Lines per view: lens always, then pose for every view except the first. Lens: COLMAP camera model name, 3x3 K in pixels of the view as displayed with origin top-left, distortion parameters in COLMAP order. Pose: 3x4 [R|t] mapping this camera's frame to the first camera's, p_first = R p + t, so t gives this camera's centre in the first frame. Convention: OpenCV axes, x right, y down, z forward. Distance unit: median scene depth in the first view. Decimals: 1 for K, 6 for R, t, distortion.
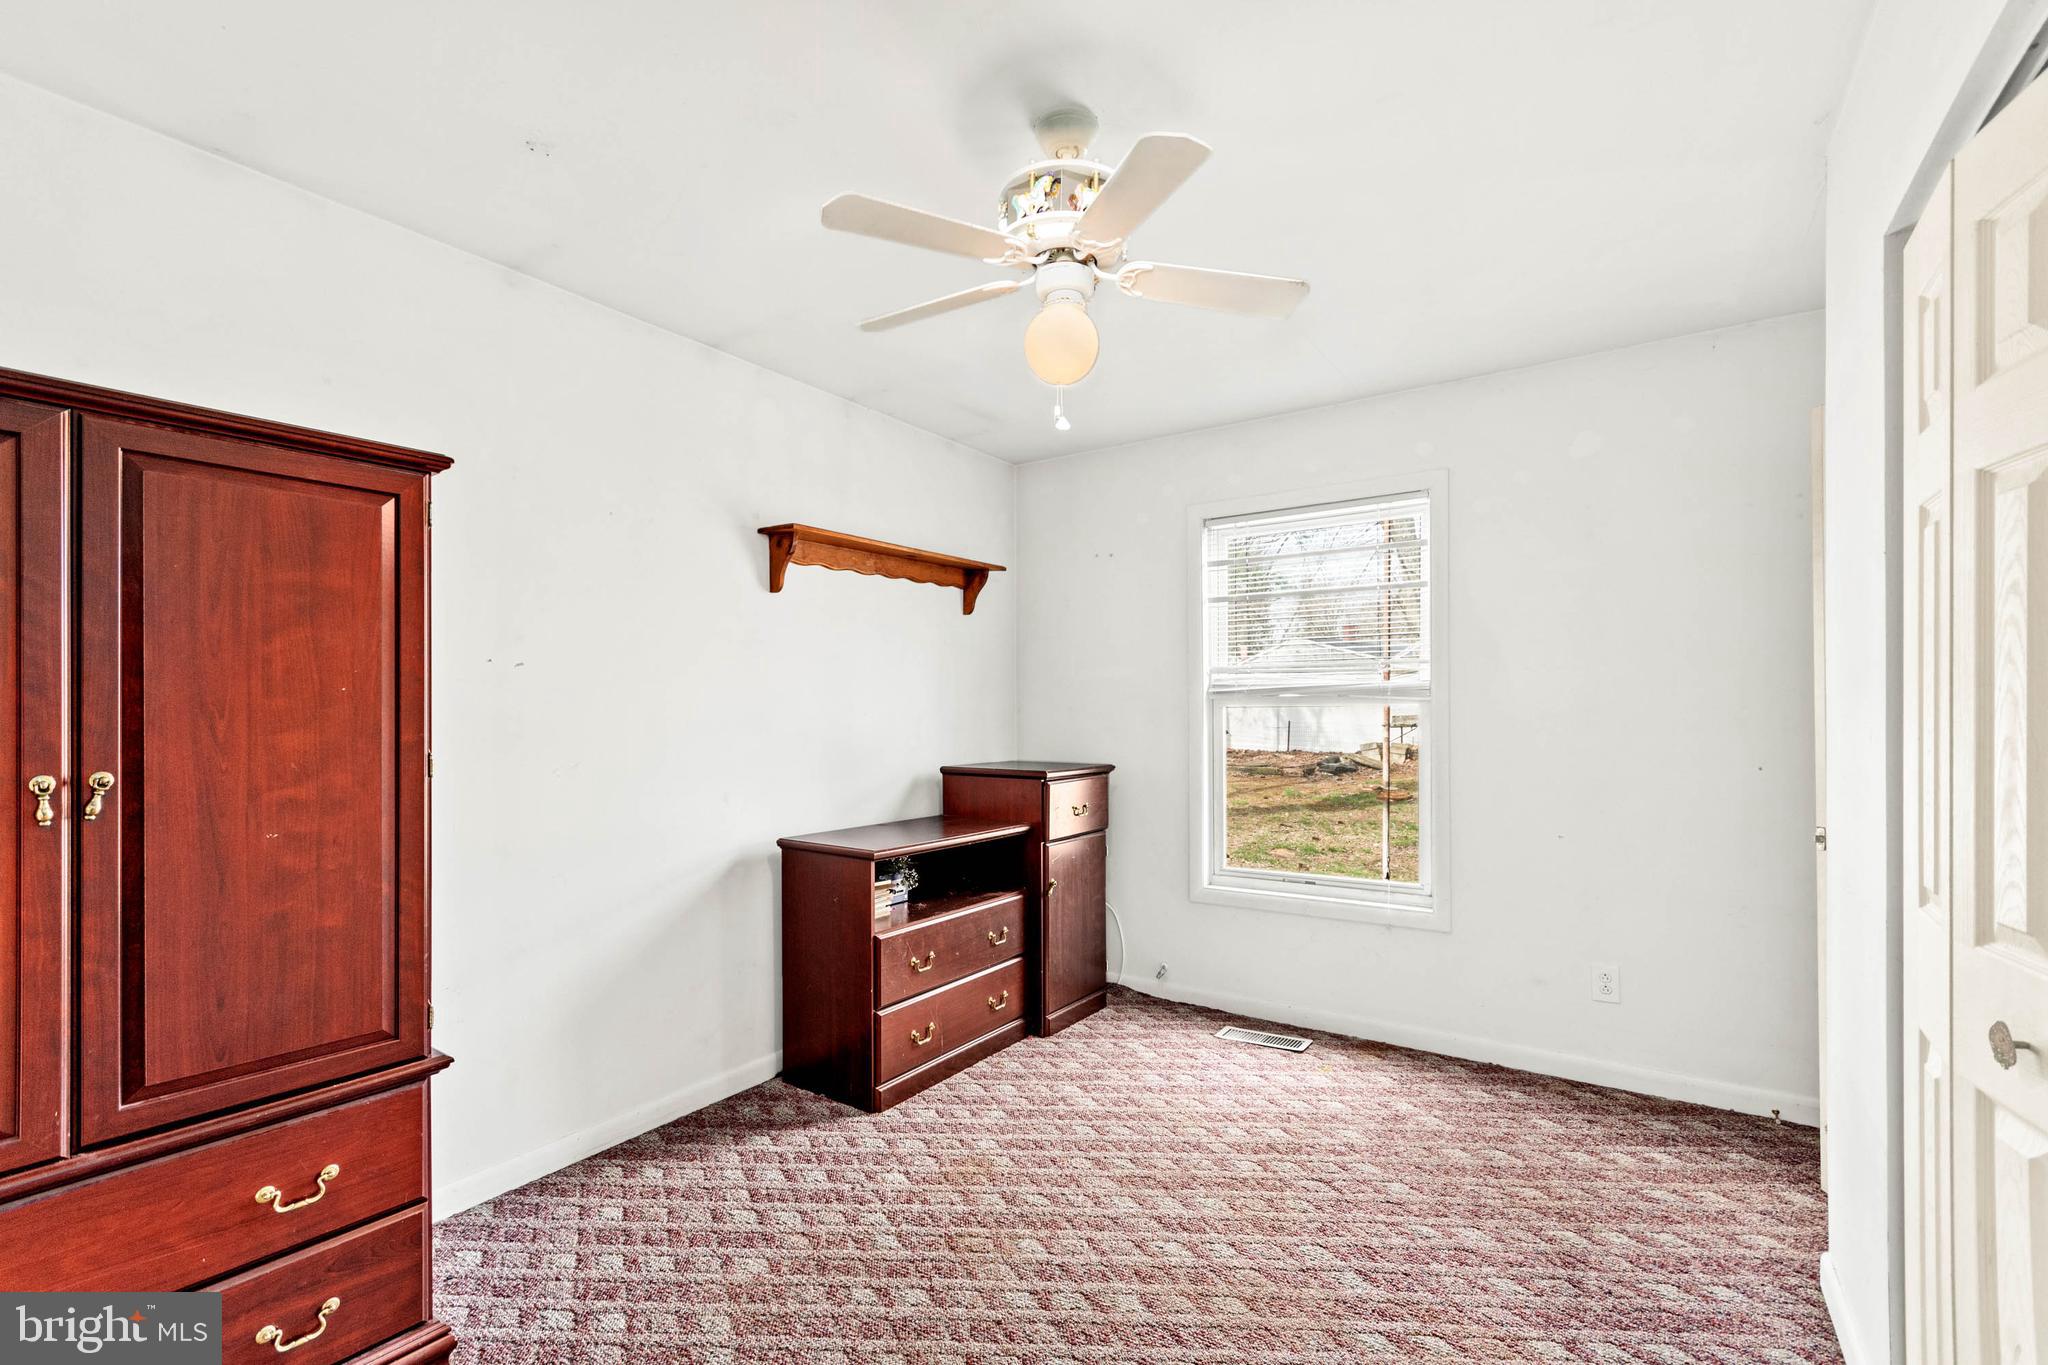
lens RADIAL K [[915.0, 0, 1011.0], [0, 915.0, 715.1], [0, 0, 1]] dist [-0.003535, 0.000801]
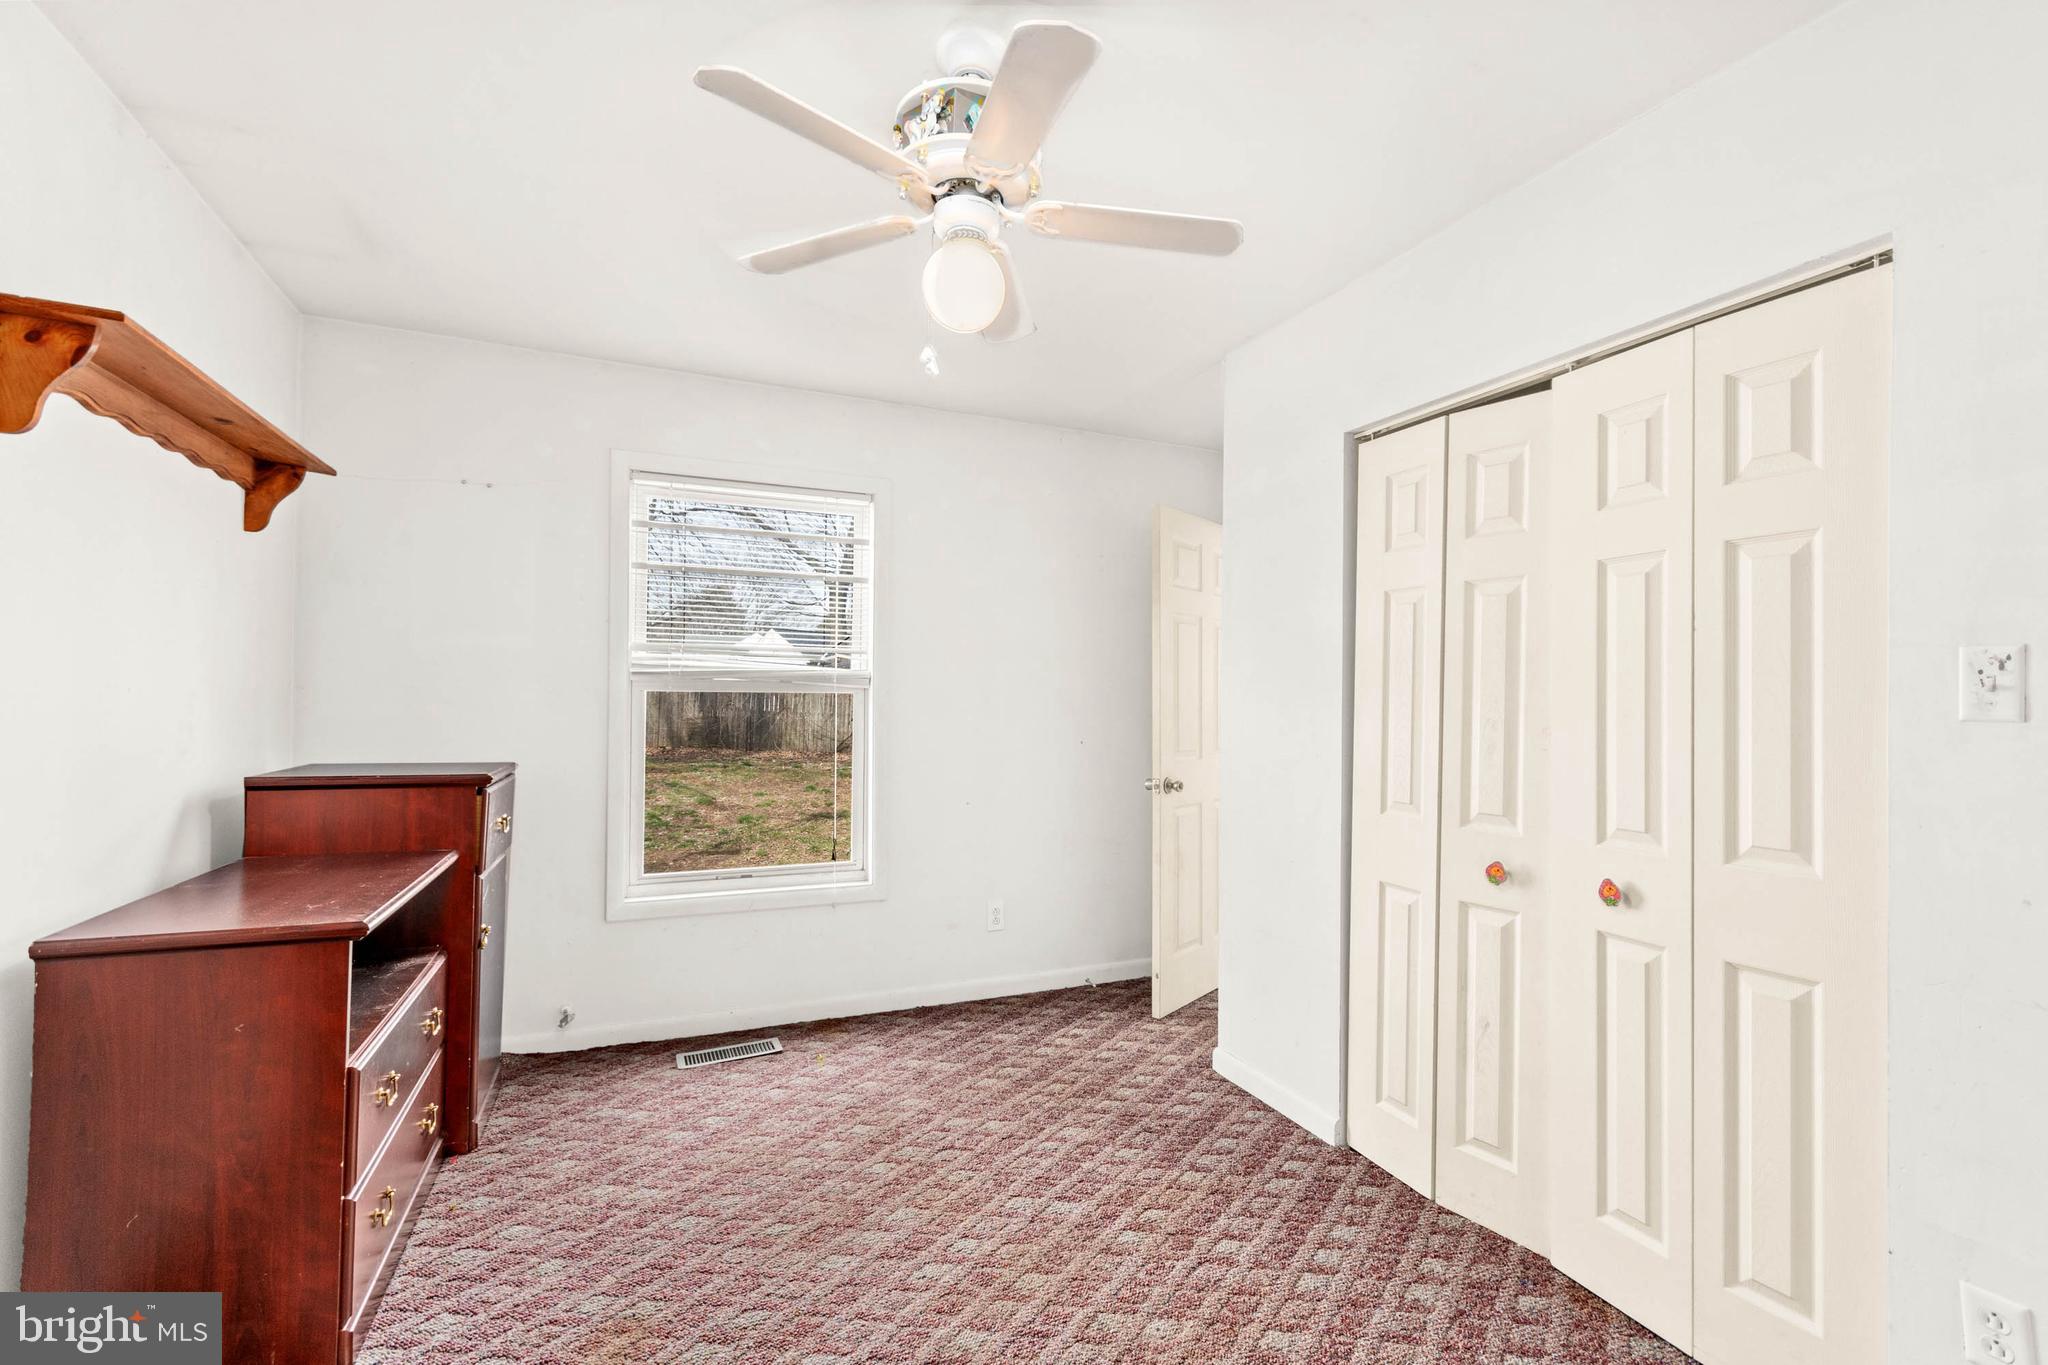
lens RADIAL K [[915.0, 0, 1033.1], [0, 915.0, 683.2], [0, 0, 1]] dist [-0.003535, 0.000801]
pose [[0.502959, 0.029231, 0.863816, -0.442506], [-0.012590, 0.999570, -0.026494, 0.004307], [-0.864219, 0.002450, 0.503111, 0.325619]]
